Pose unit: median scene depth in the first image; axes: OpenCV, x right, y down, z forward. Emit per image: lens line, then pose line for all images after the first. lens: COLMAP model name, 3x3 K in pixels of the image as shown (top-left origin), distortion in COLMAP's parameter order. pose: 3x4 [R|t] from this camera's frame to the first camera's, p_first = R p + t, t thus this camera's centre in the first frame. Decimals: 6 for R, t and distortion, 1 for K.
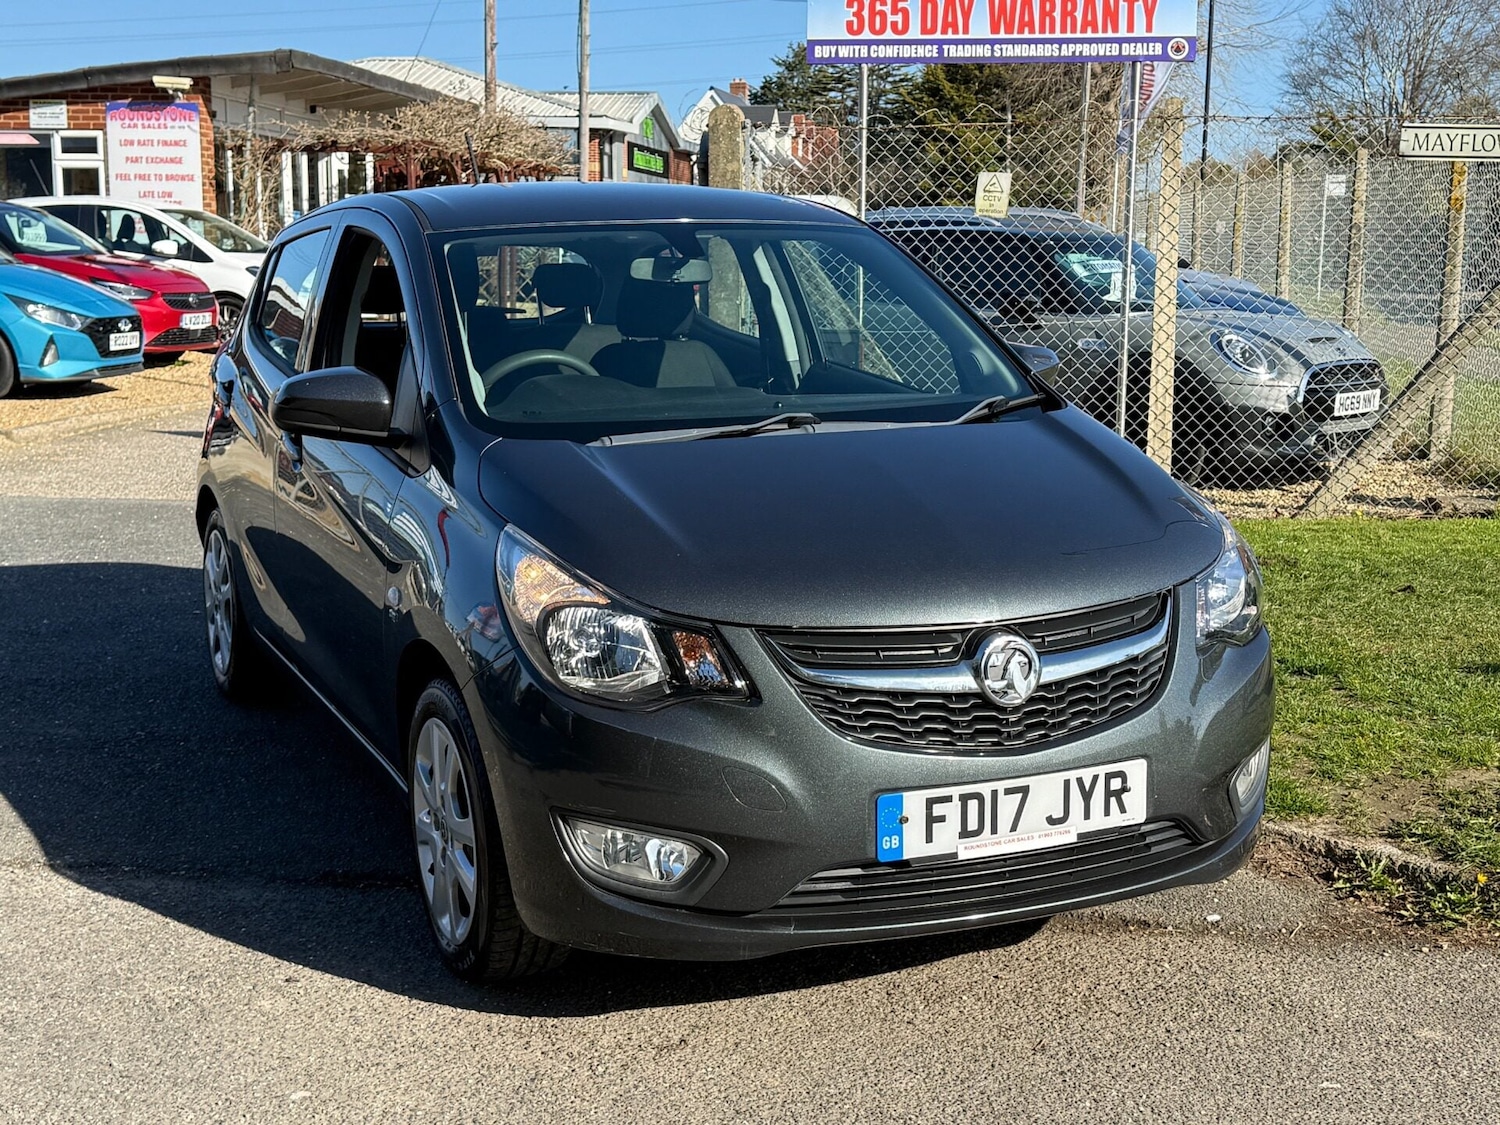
lens RADIAL K [[2022.2, 0, 753.1], [0, 2022.2, 581.7], [0, 0, 1]] dist [0.204471, -0.488657]
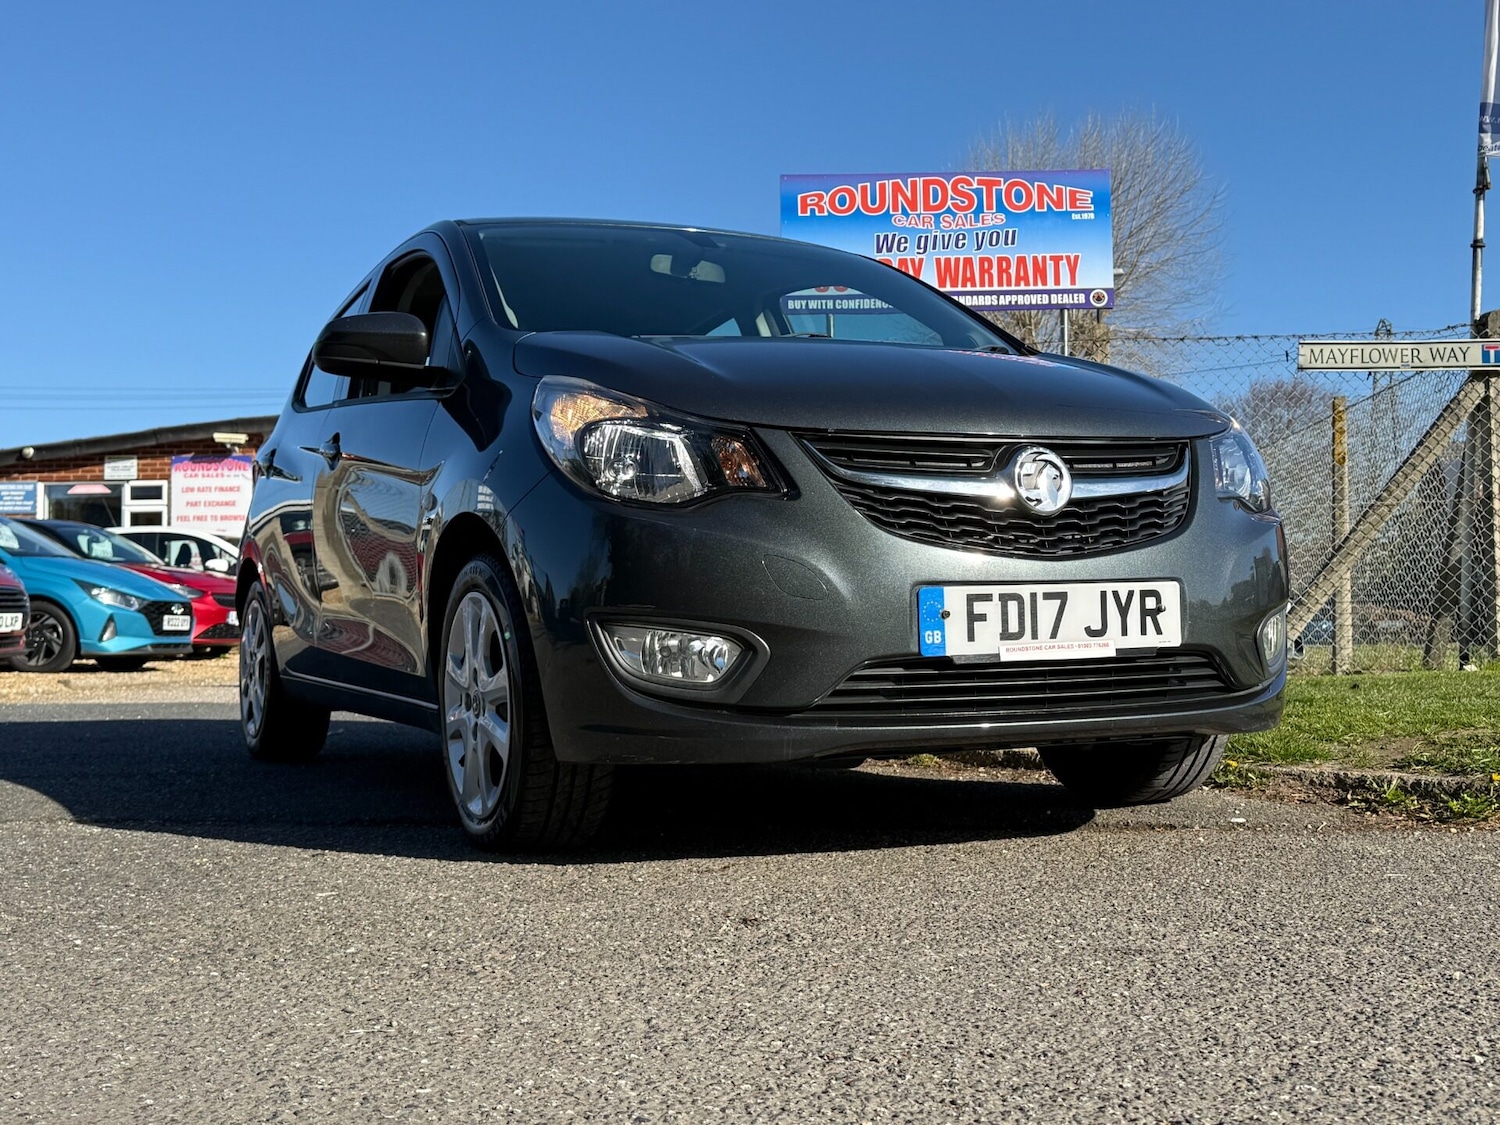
lens RADIAL K [[1743.4, 0, 758.8], [0, 1743.4, 569.2], [0, 0, 1]] dist [0.170600, -0.340861]
pose [[0.999621, -0.014497, 0.023386, -0.029417], [0.018917, 0.979306, -0.201499, 0.213831], [-0.019981, 0.201865, 0.979210, 0.129225]]
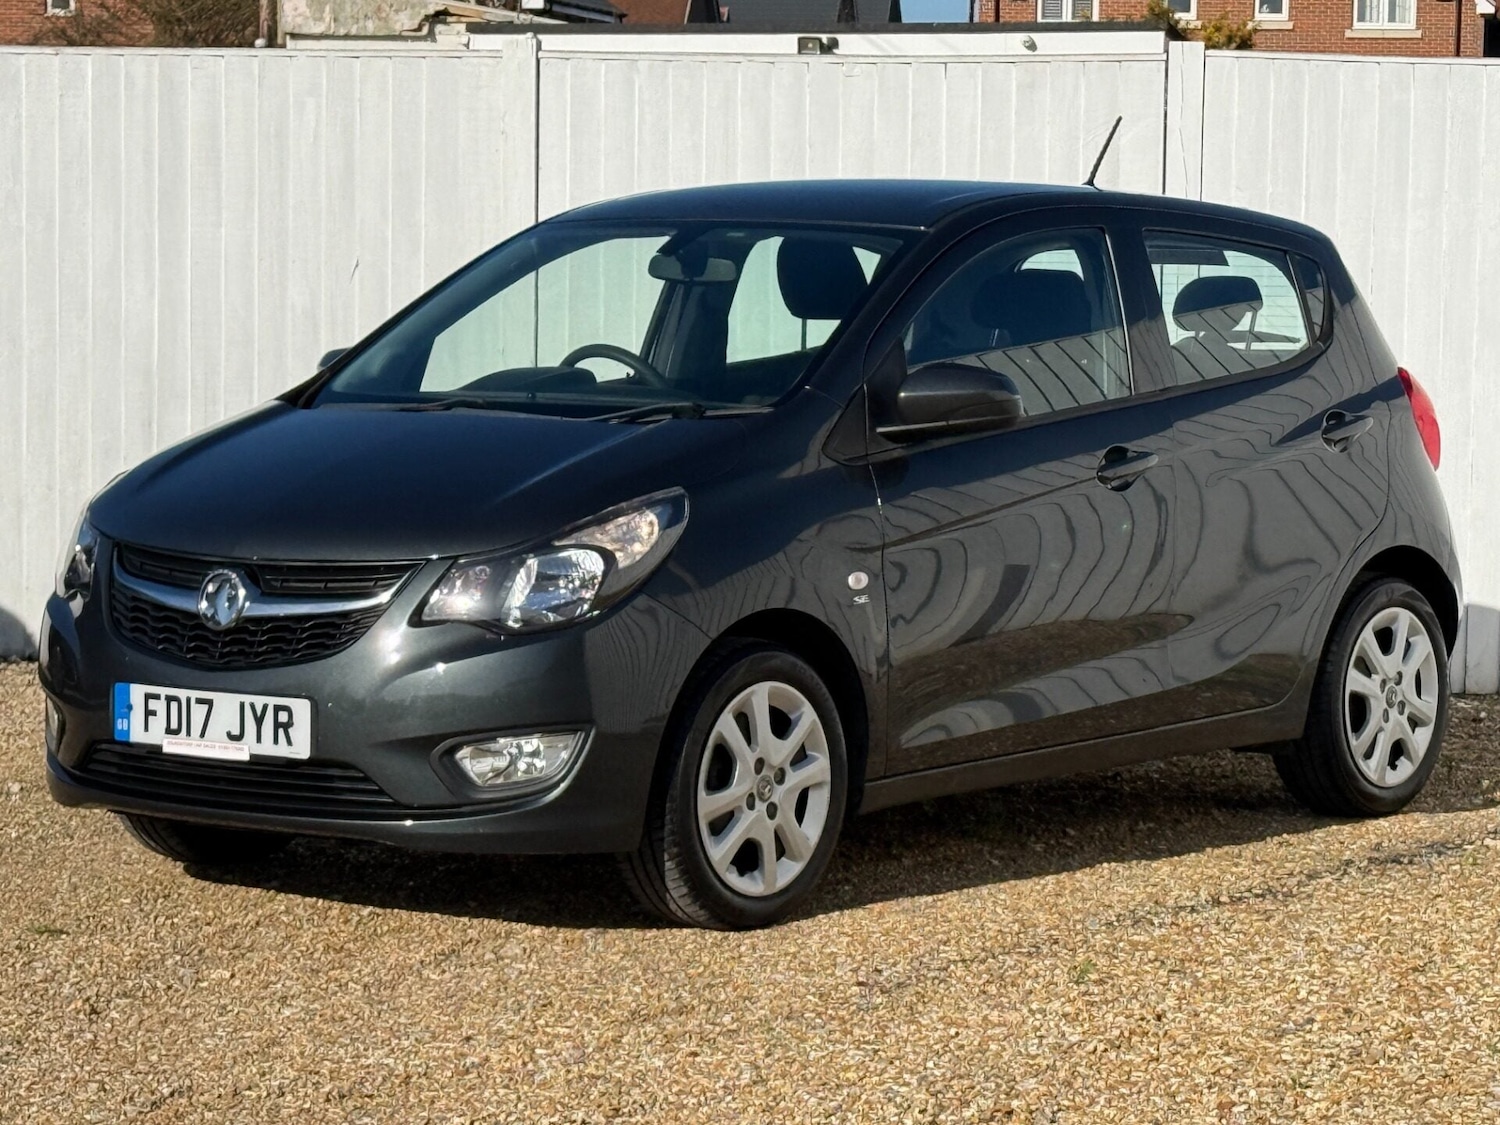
lens RADIAL K [[4909.6, 0, 750.0], [0, 4909.6, 562.5], [0, 0, 1]] dist [0.001964, -0.138792]
pose [[0.469685, 0.077913, -0.879389, 2.232398], [-0.170830, 0.985293, -0.003945, -0.014028], [0.866148, 0.152079, 0.476087, -0.057487]]
